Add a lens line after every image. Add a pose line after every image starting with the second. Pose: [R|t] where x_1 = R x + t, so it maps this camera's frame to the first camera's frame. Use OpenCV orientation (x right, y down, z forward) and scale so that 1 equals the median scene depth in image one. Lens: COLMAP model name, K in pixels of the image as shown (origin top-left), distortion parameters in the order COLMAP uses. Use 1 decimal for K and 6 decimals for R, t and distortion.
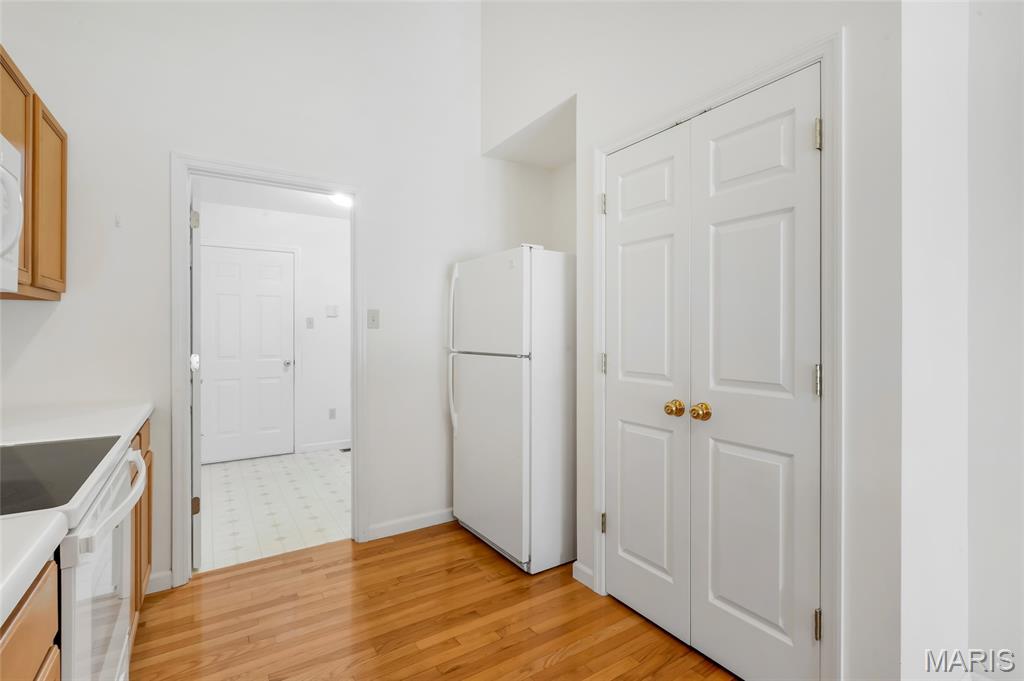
lens RADIAL K [[469.1, 0, 508.8], [0, 469.1, 343.0], [0, 0, 1]] dist [-0.010265, 0.000079]
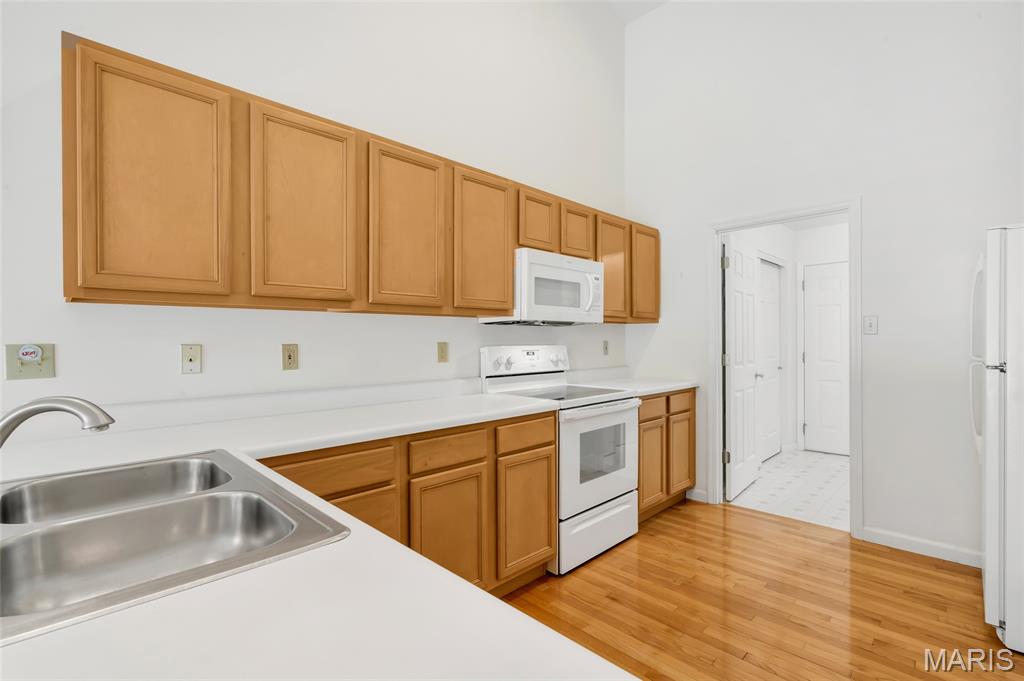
lens RADIAL K [[469.1, 0, 508.8], [0, 469.1, 343.0], [0, 0, 1]] dist [-0.010265, 0.000079]
pose [[0.203554, 0.006381, -0.979043, 0.621897], [-0.018273, 0.999829, 0.002717, -0.000837], [0.978893, 0.017337, 0.203636, 0.020151]]
